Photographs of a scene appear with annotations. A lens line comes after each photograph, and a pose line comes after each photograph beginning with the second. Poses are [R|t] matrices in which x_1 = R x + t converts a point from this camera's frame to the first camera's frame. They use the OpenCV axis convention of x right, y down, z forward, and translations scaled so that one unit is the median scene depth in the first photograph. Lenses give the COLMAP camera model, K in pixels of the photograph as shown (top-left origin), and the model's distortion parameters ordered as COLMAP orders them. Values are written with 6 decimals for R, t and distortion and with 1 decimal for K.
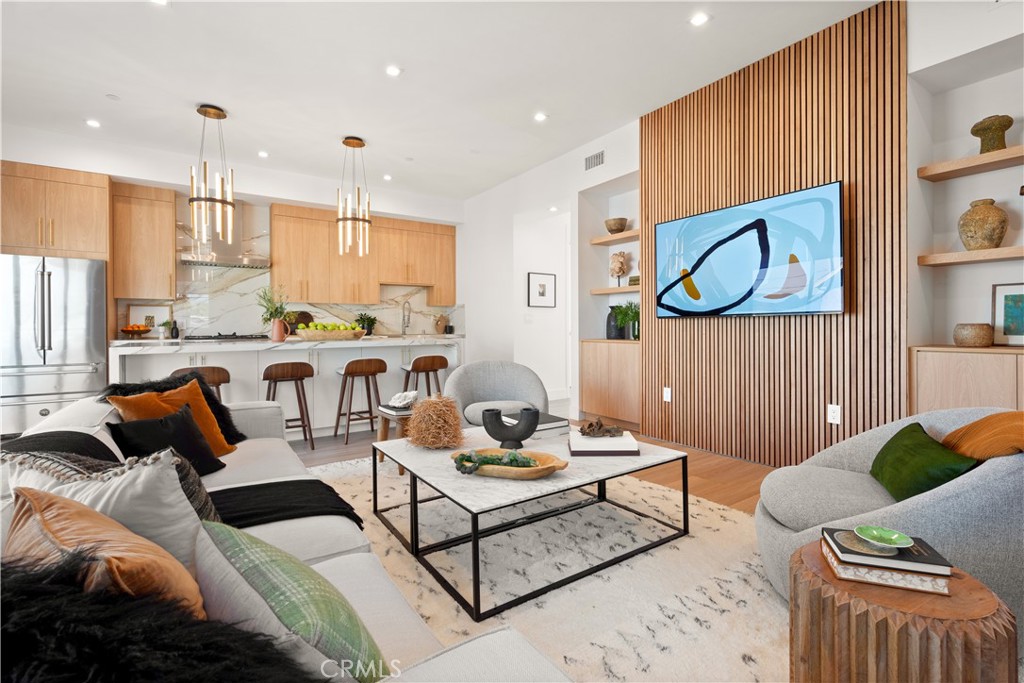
lens RADIAL K [[466.8, 0, 513.6], [0, 466.8, 335.0], [0, 0, 1]] dist [0.001665, -0.000010]
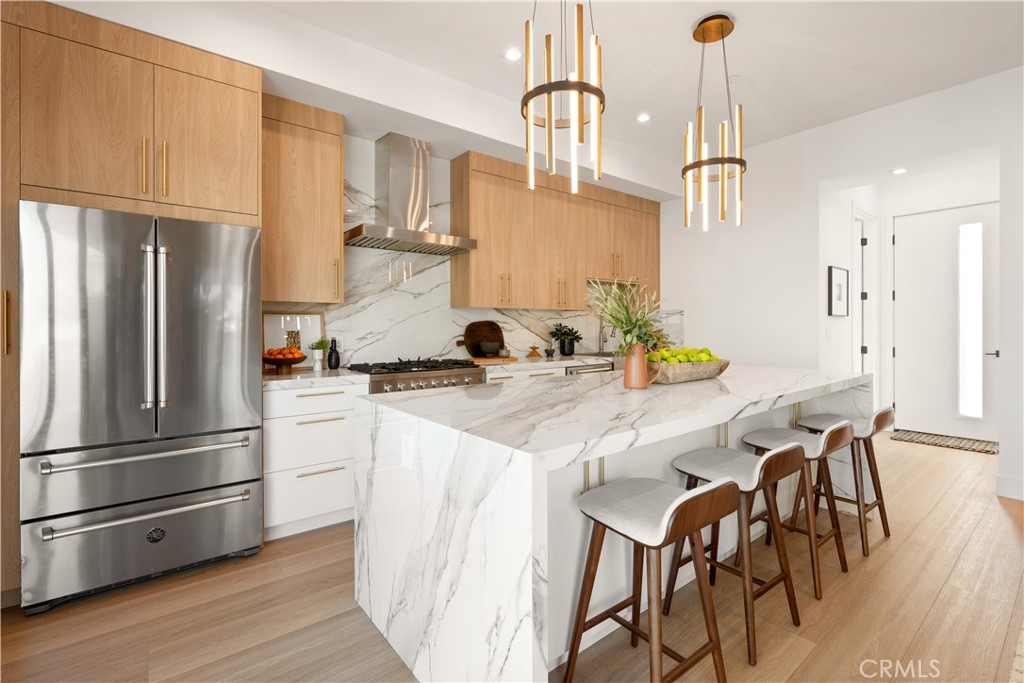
lens RADIAL K [[466.8, 0, 513.0], [0, 466.8, 330.7], [0, 0, 1]] dist [0.001665, -0.000010]
pose [[0.996707, 0.002291, 0.081052, -0.497666], [-0.001626, 0.999964, -0.008273, -0.033175], [-0.081068, 0.008114, 0.996676, 0.359306]]
